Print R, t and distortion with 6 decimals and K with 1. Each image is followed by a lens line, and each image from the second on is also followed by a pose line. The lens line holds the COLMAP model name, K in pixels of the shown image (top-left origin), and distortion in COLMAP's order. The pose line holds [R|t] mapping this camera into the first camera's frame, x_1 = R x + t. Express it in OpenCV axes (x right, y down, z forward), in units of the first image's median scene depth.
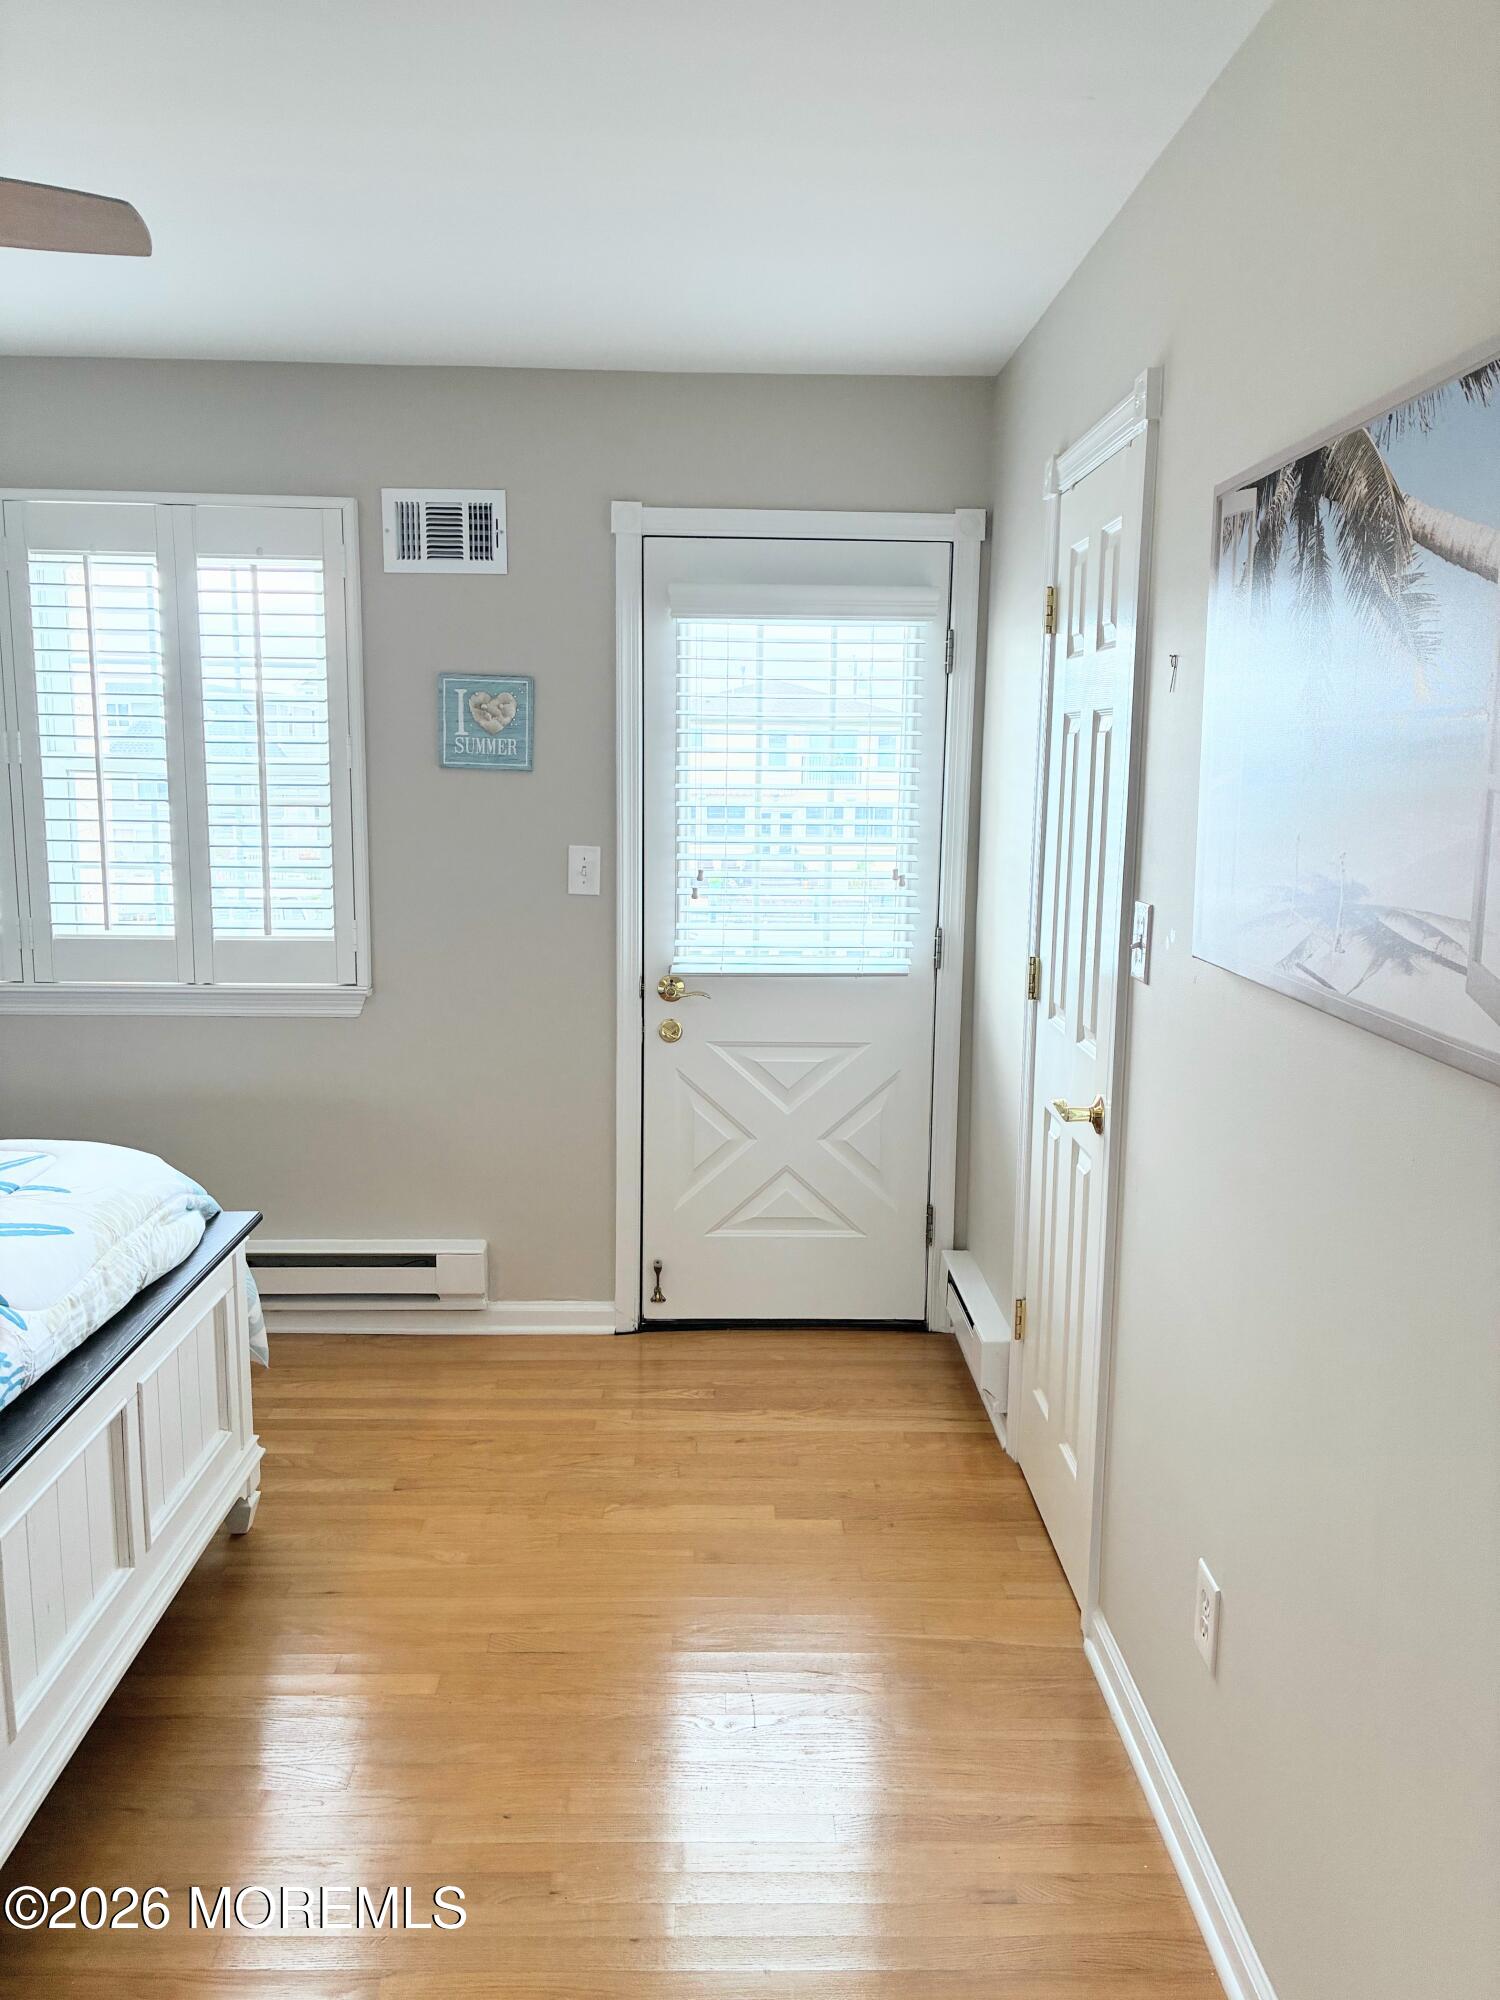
lens RADIAL K [[1495.3, 0, 750.0], [0, 1495.3, 1000.0], [0, 0, 1]] dist [0.004416, 0.005409]
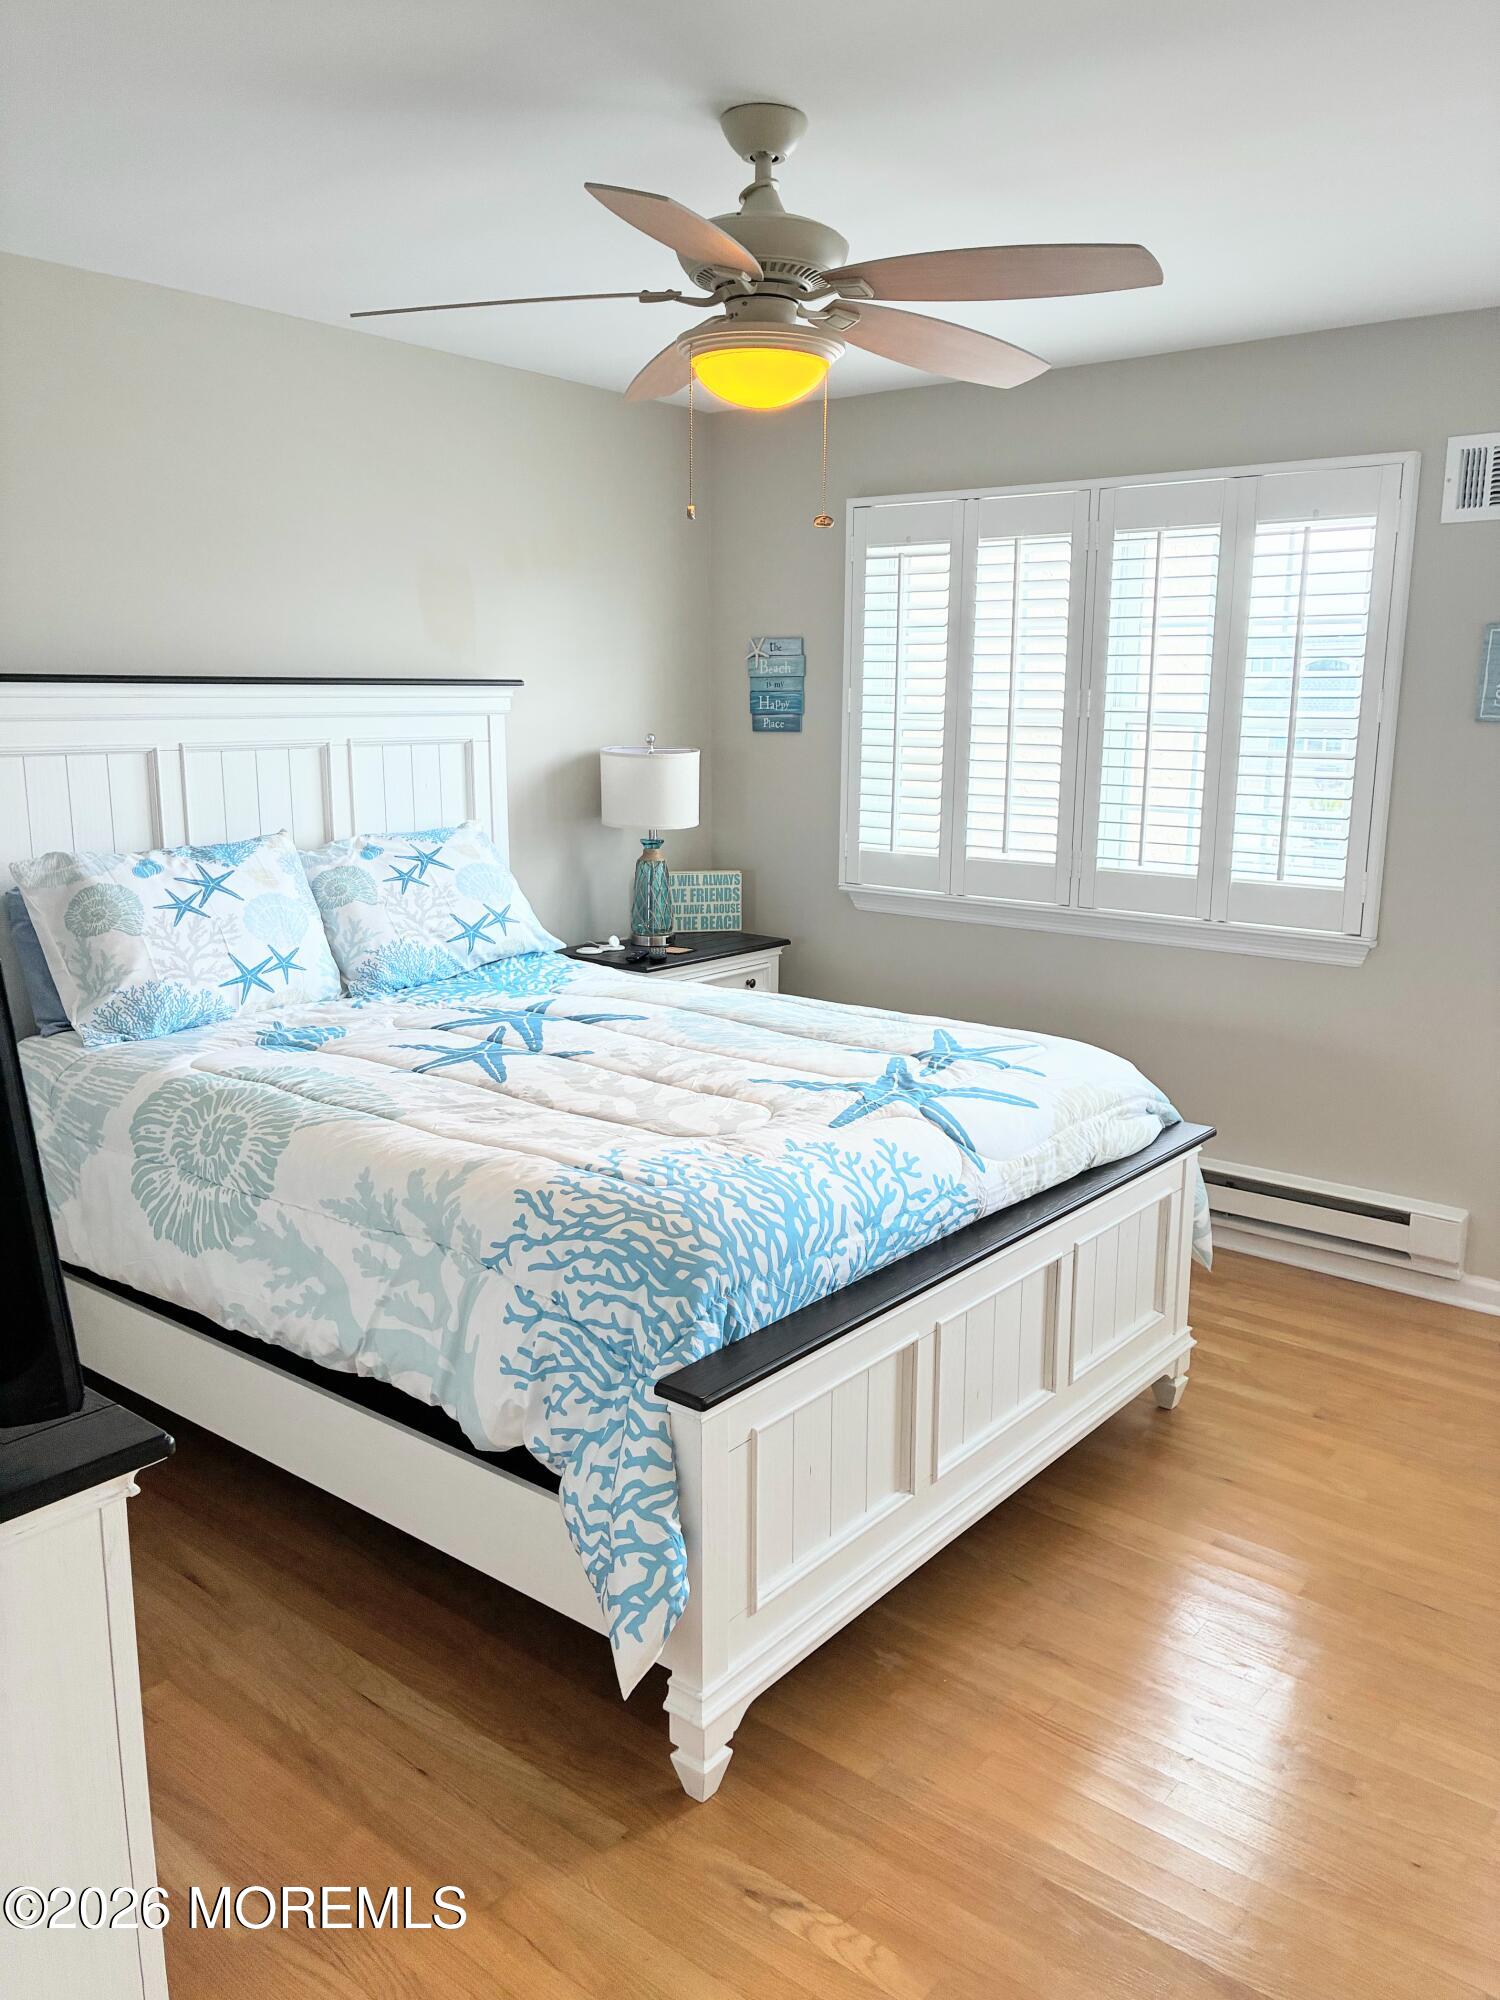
lens RADIAL K [[1495.3, 0, 750.0], [0, 1495.3, 1000.0], [0, 0, 1]] dist [0.004416, 0.005409]
pose [[0.753642, 0.122279, -0.645810, 0.092535], [-0.101374, 0.992410, 0.069604, 0.005036], [0.649420, 0.013012, 0.760318, -0.048672]]
